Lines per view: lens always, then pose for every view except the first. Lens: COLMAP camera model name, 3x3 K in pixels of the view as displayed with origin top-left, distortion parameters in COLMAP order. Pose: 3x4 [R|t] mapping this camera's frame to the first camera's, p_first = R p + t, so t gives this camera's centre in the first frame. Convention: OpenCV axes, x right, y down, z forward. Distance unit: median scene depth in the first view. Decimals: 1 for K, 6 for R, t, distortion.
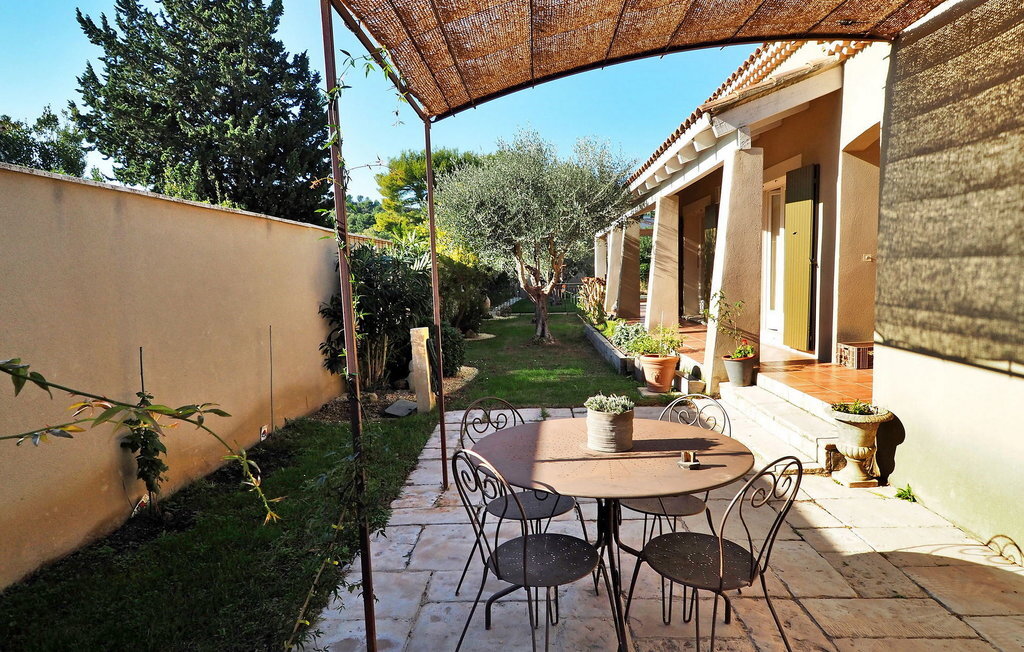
lens RADIAL K [[558.9, 0, 512.0], [0, 558.9, 326.0], [0, 0, 1]] dist [-0.001476, -0.000581]
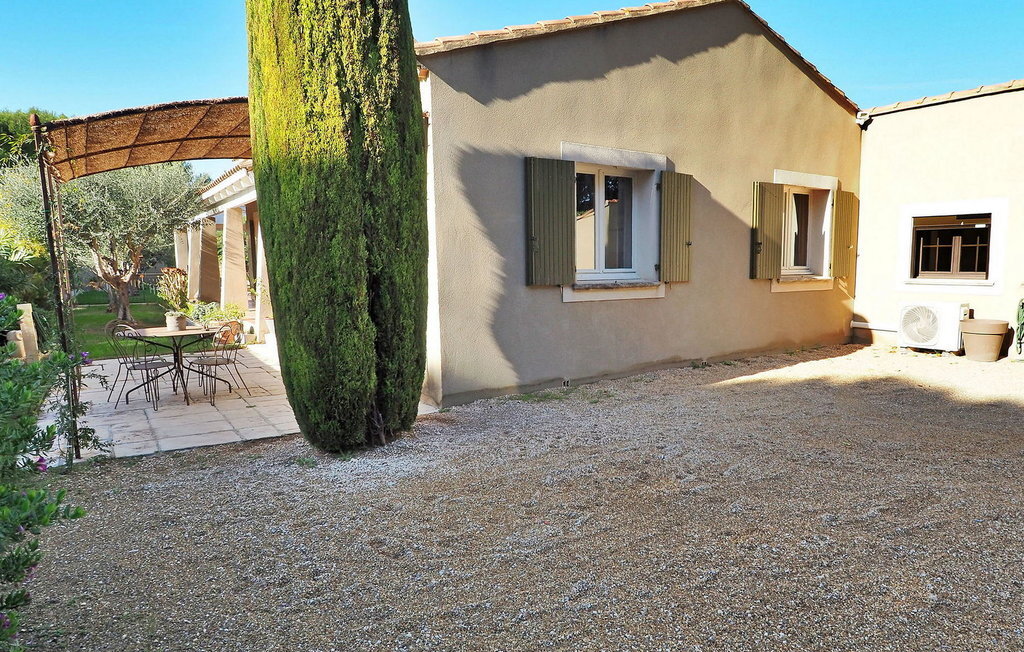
lens RADIAL K [[558.9, 0, 512.0], [0, 558.9, 326.0], [0, 0, 1]] dist [-0.001476, -0.000581]
pose [[0.776577, -0.054774, 0.627637, -0.056362], [0.045950, 0.998485, 0.030284, 0.040287], [-0.628345, 0.005322, 0.777917, -0.457463]]
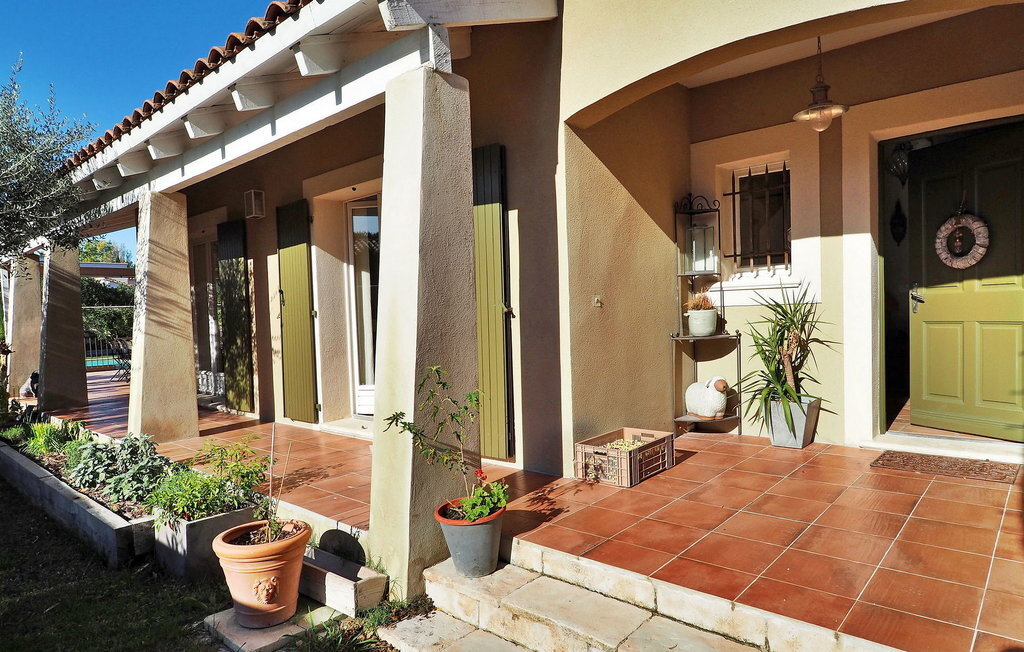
lens RADIAL K [[618.5, 0, 510.4], [0, 618.5, 340.6], [0, 0, 1]] dist [-0.007771, -0.003255]
pose [[0.640299, -0.032733, 0.767428, 0.021933], [0.088334, 0.995601, -0.031236, -0.035093], [-0.763030, 0.087790, 0.640374, 0.344392]]
